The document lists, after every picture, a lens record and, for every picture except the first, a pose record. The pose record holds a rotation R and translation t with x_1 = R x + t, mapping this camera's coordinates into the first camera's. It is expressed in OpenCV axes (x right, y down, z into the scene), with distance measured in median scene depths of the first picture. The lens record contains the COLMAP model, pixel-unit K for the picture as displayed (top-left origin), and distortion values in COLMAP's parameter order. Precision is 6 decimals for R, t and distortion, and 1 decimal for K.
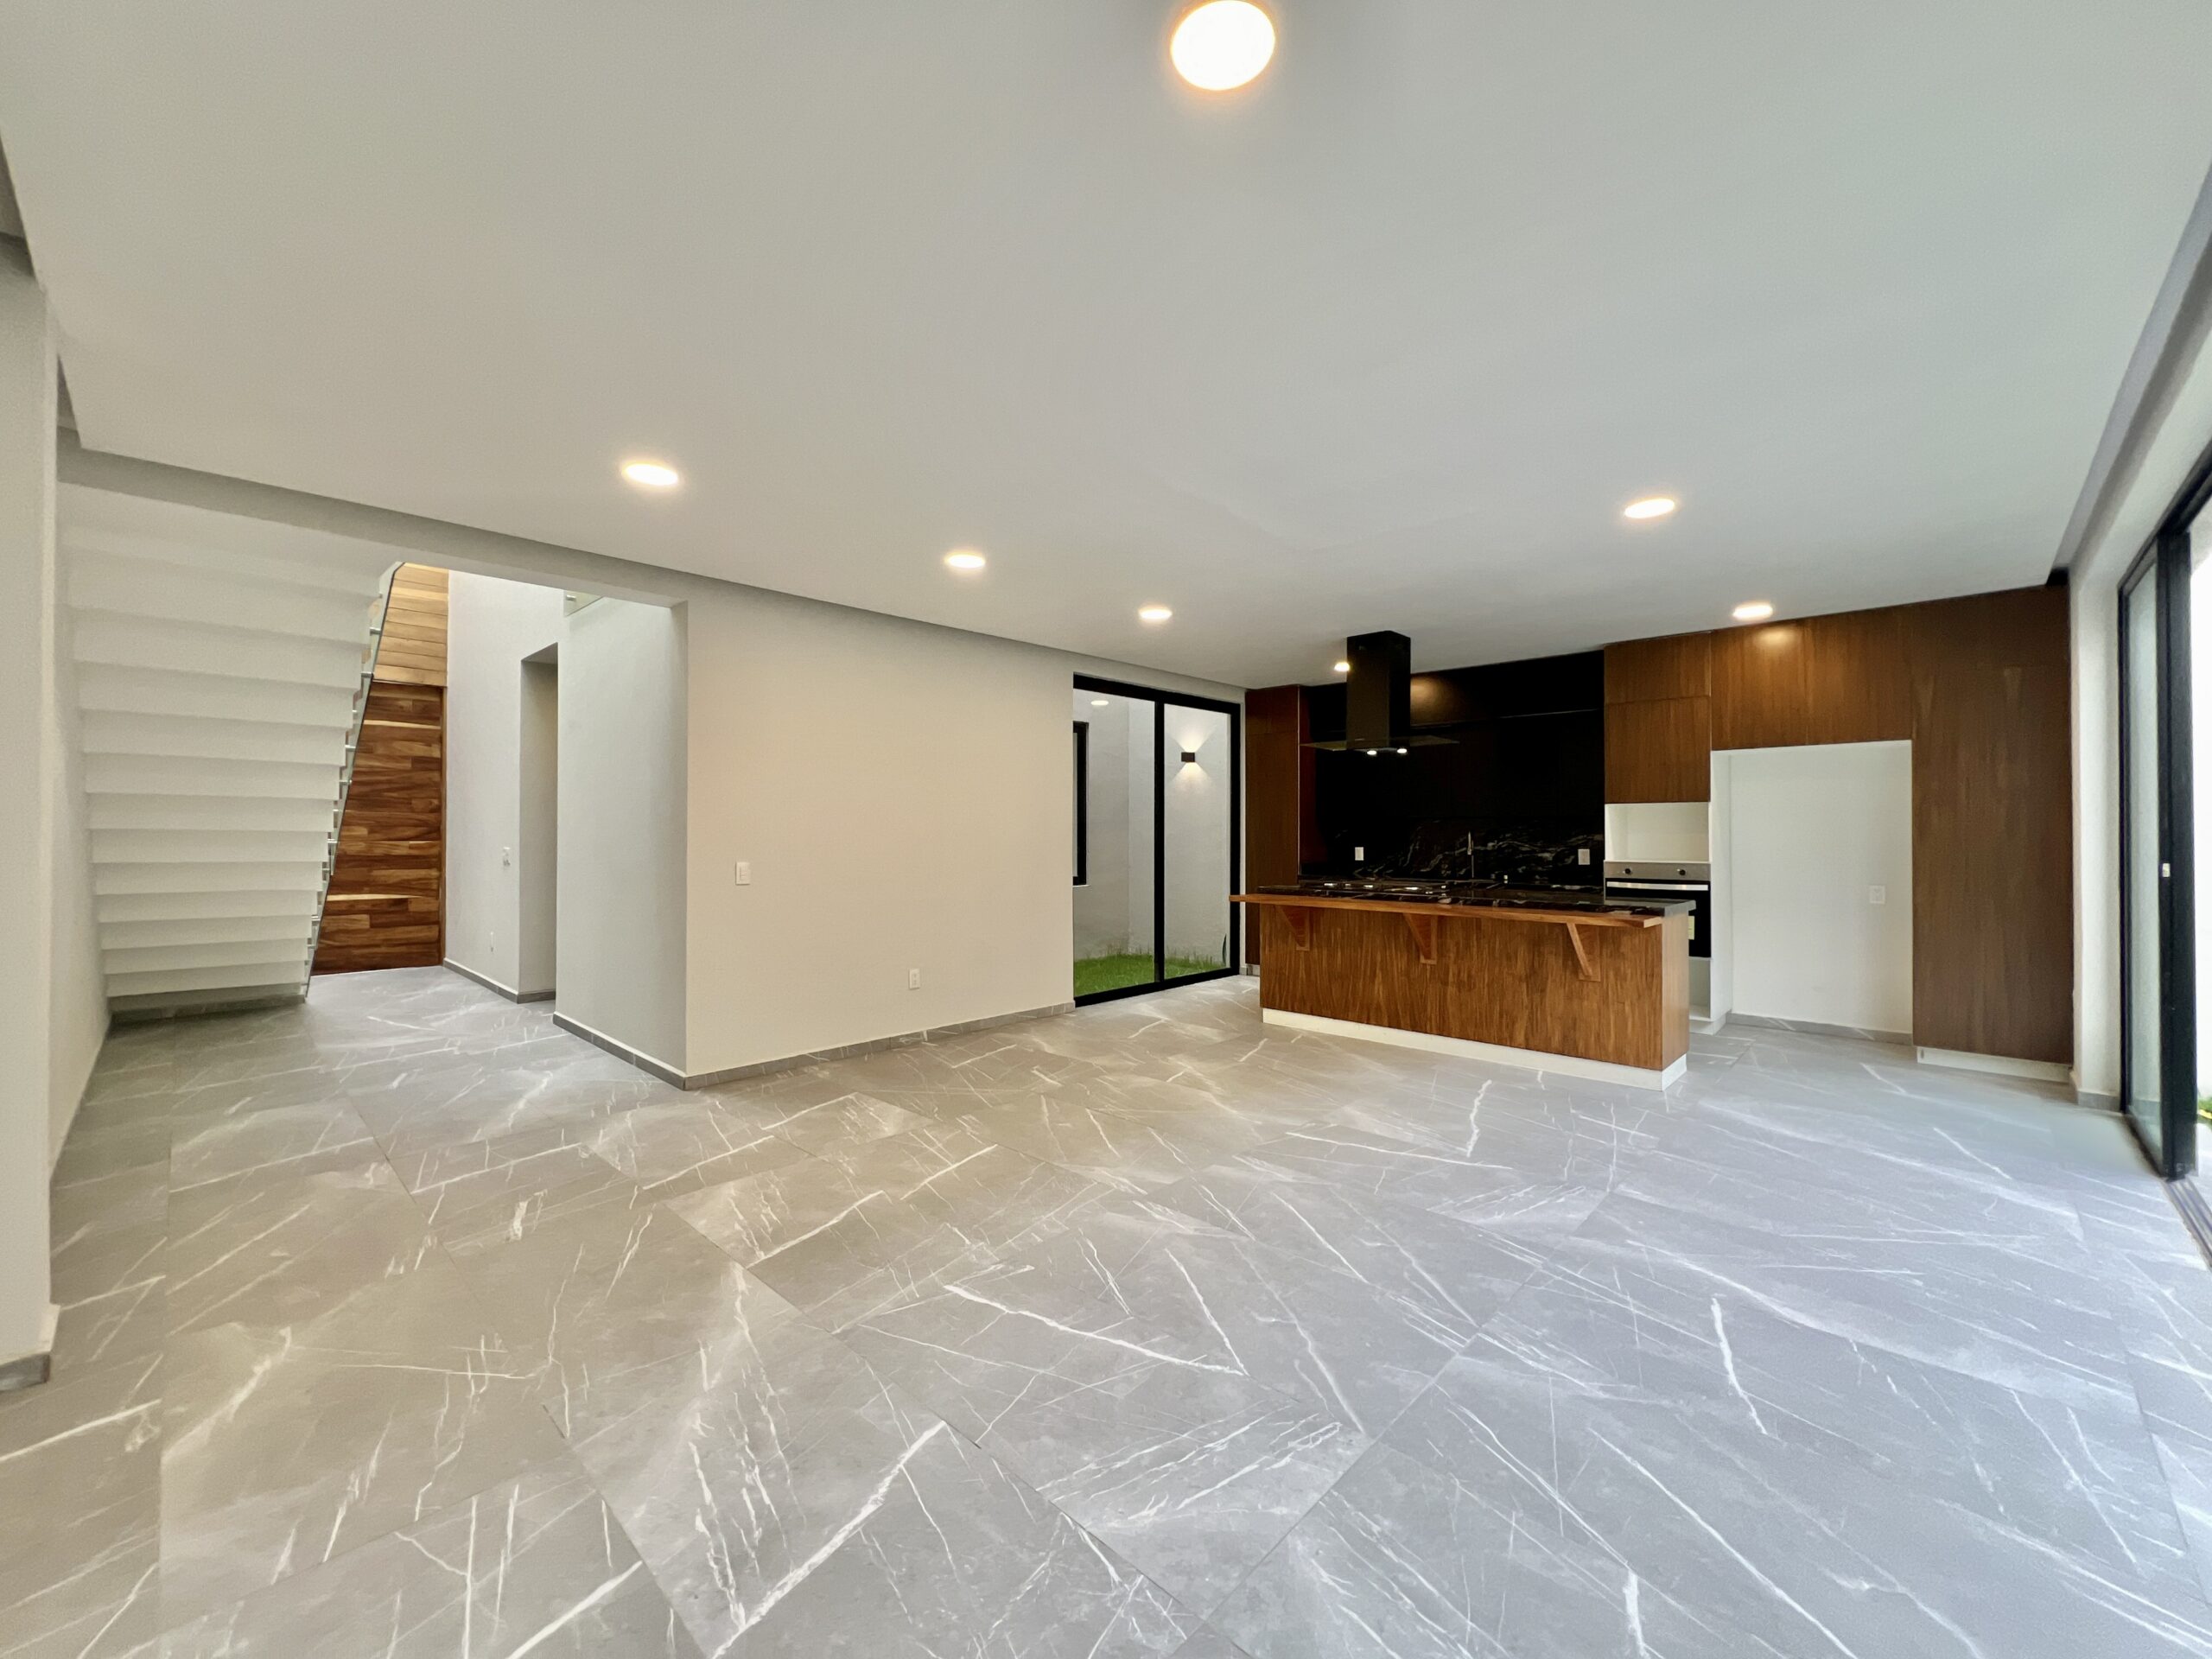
lens RADIAL K [[891.6, 0, 1103.3], [0, 891.6, 826.5], [0, 0, 1]] dist [-0.001209, 0.000618]
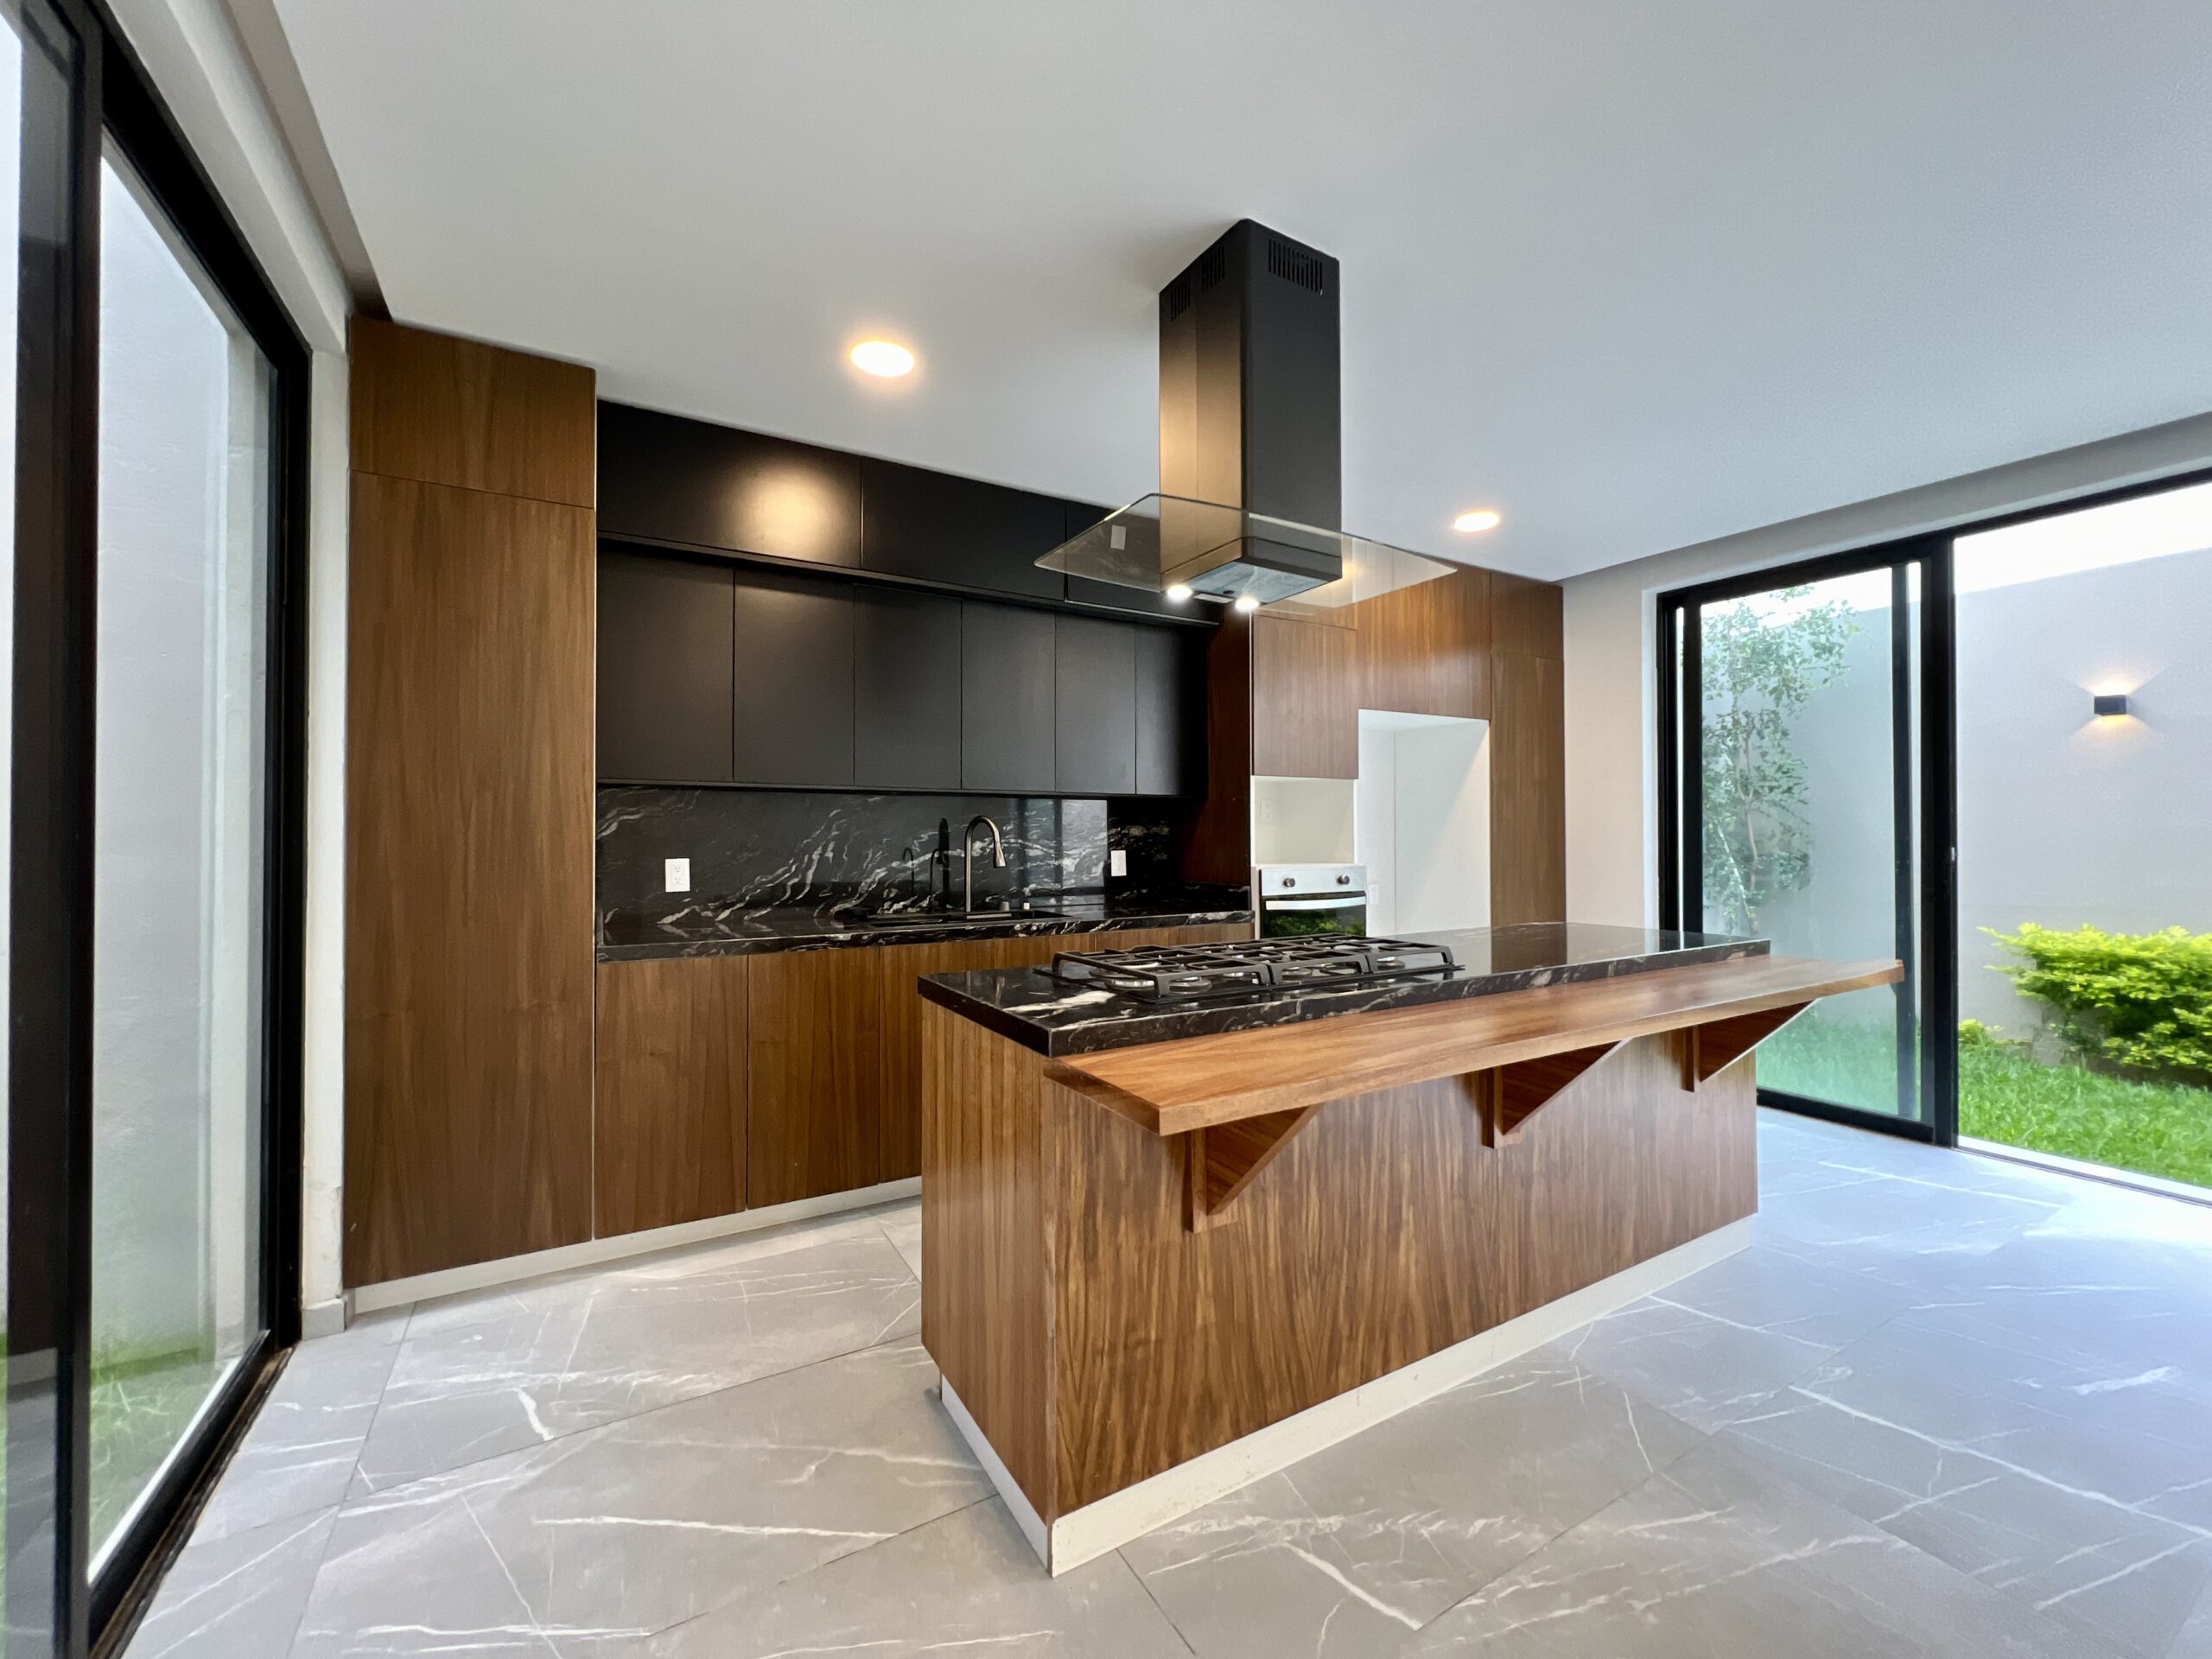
lens RADIAL K [[882.9, 0, 1106.0], [0, 882.9, 829.5], [0, 0, 1]] dist [-0.000767, 0.000037]
pose [[0.276441, 0.005974, 0.961012, -0.056714], [-0.004096, 0.999979, -0.005038, 0.017039], [-0.961022, -0.002543, 0.276460, 1.032218]]
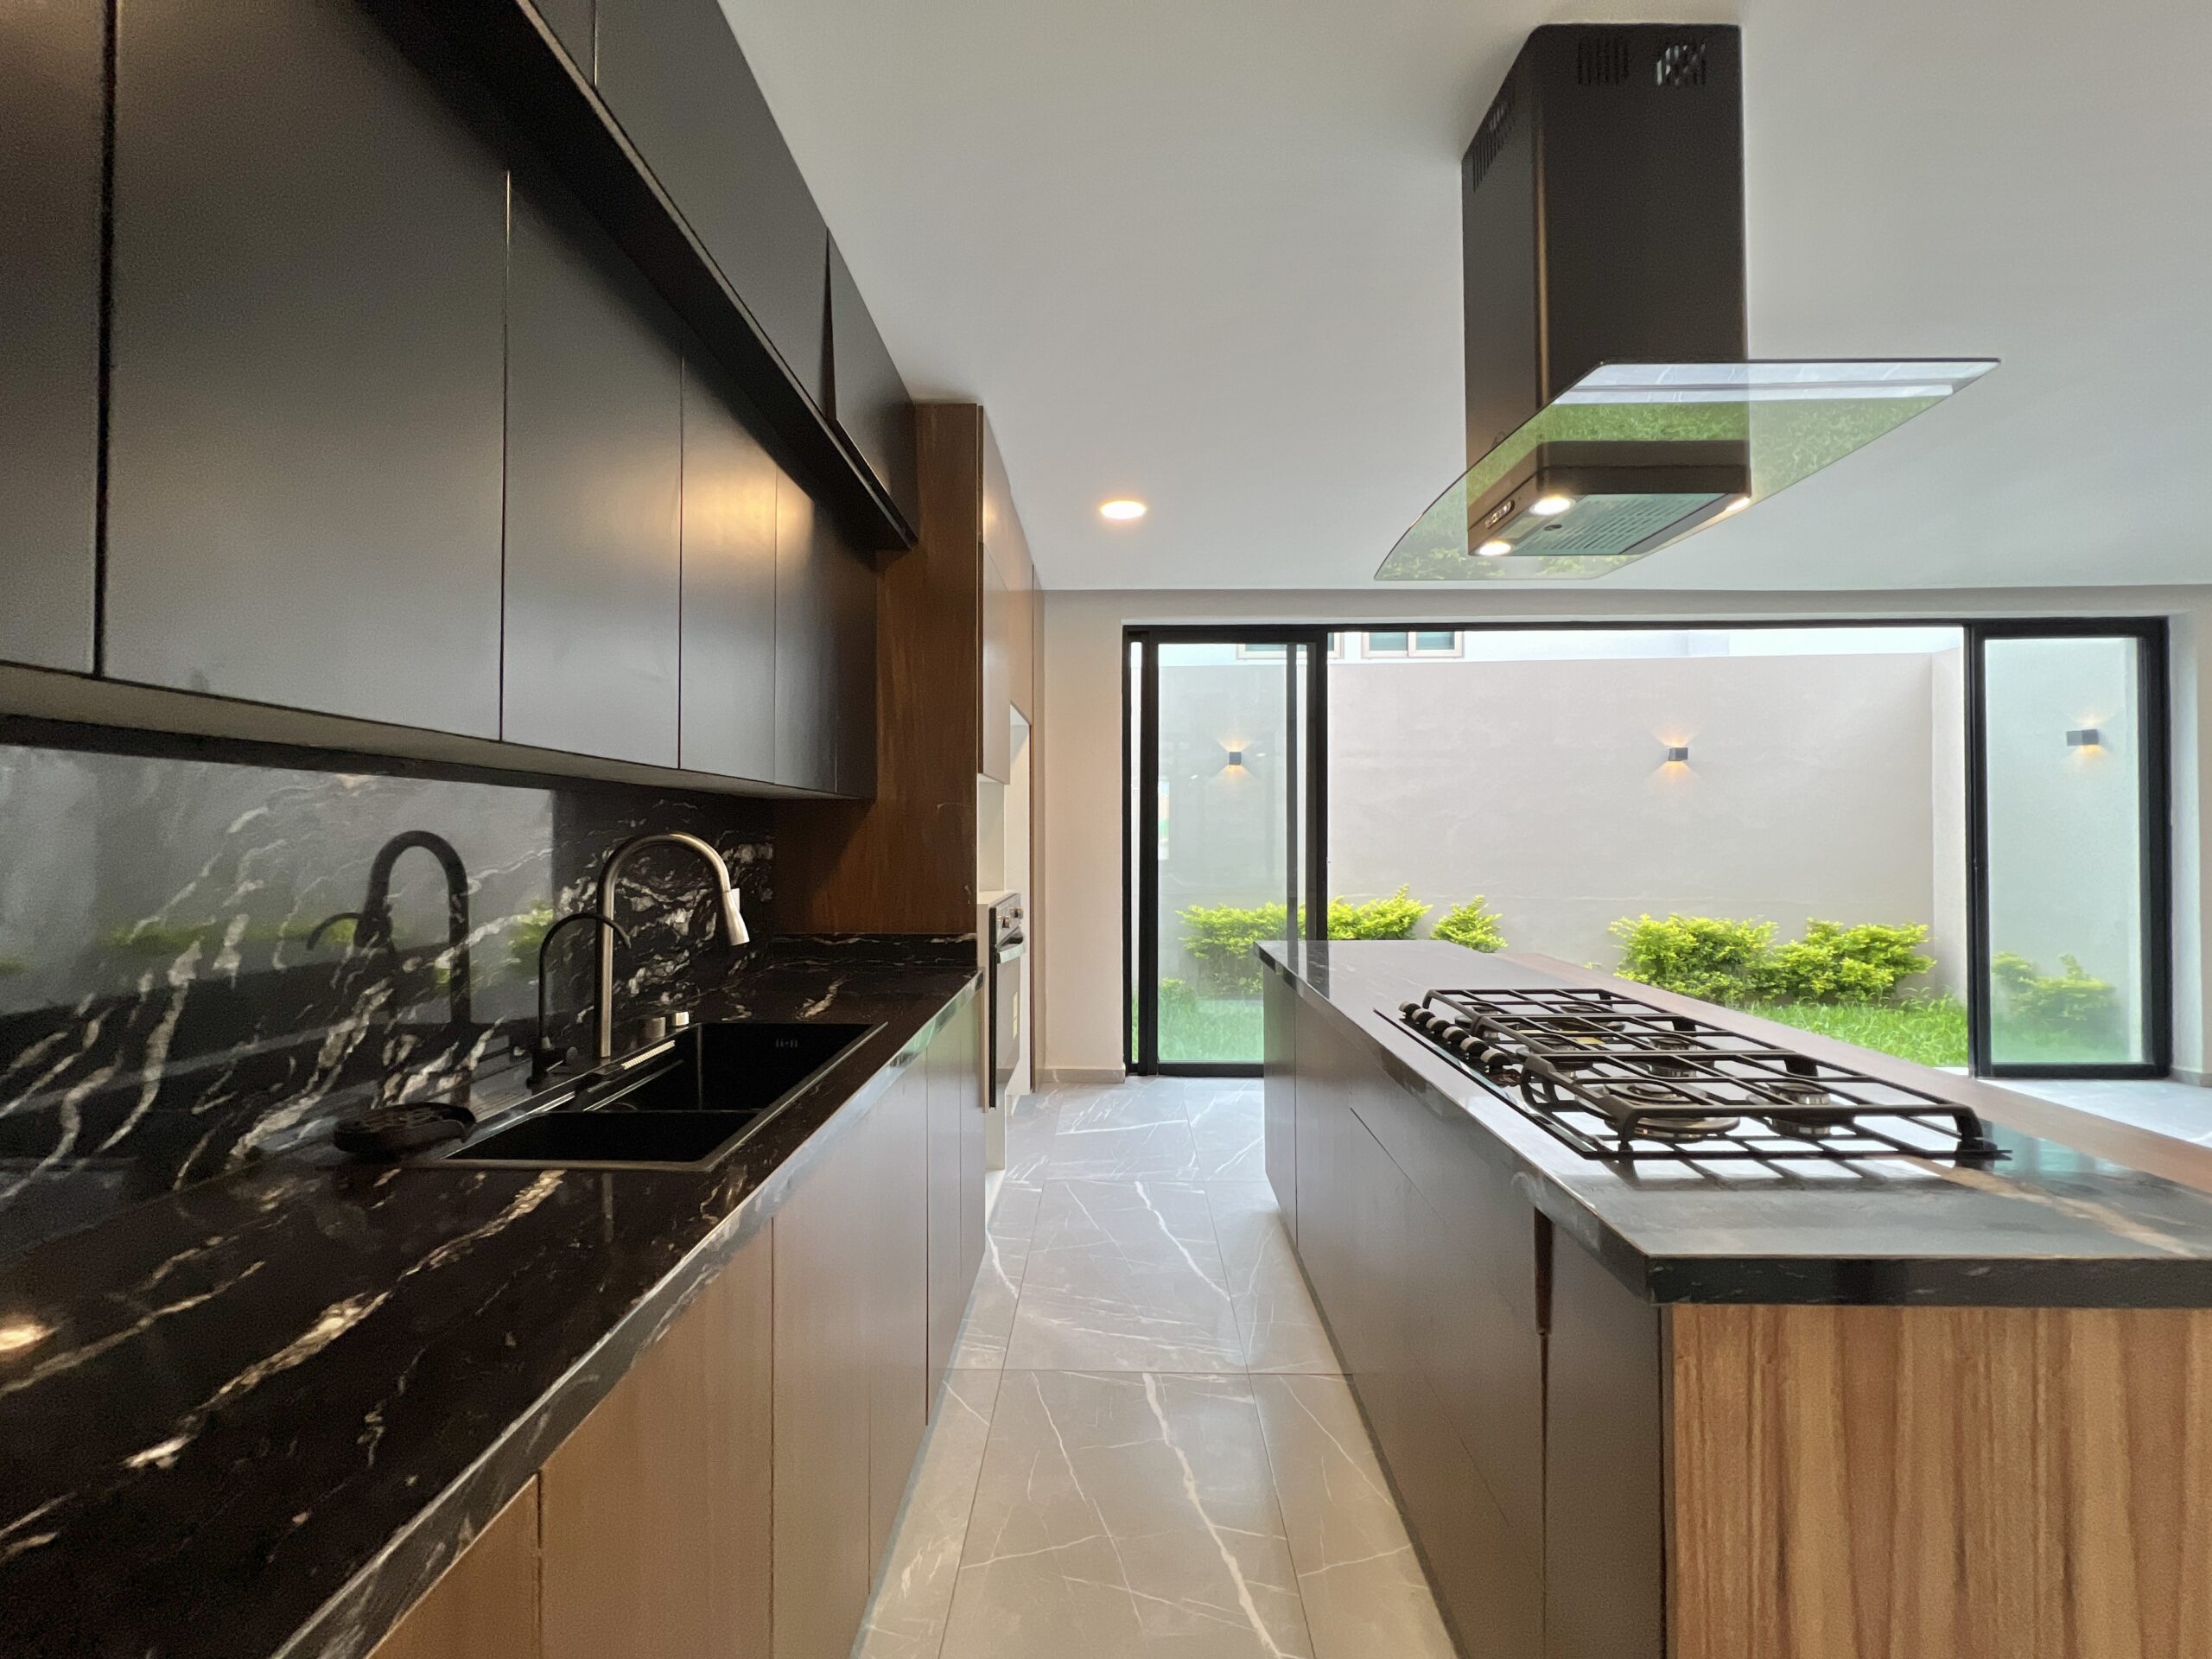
lens RADIAL K [[886.2, 0, 1102.0], [0, 886.2, 825.6], [0, 0, 1]] dist [0.001095, 0.000290]
pose [[-0.680828, 0.008999, 0.732388, 0.235743], [-0.002953, 0.999883, -0.015032, 0.007114], [-0.732437, -0.012397, -0.680722, 1.387116]]
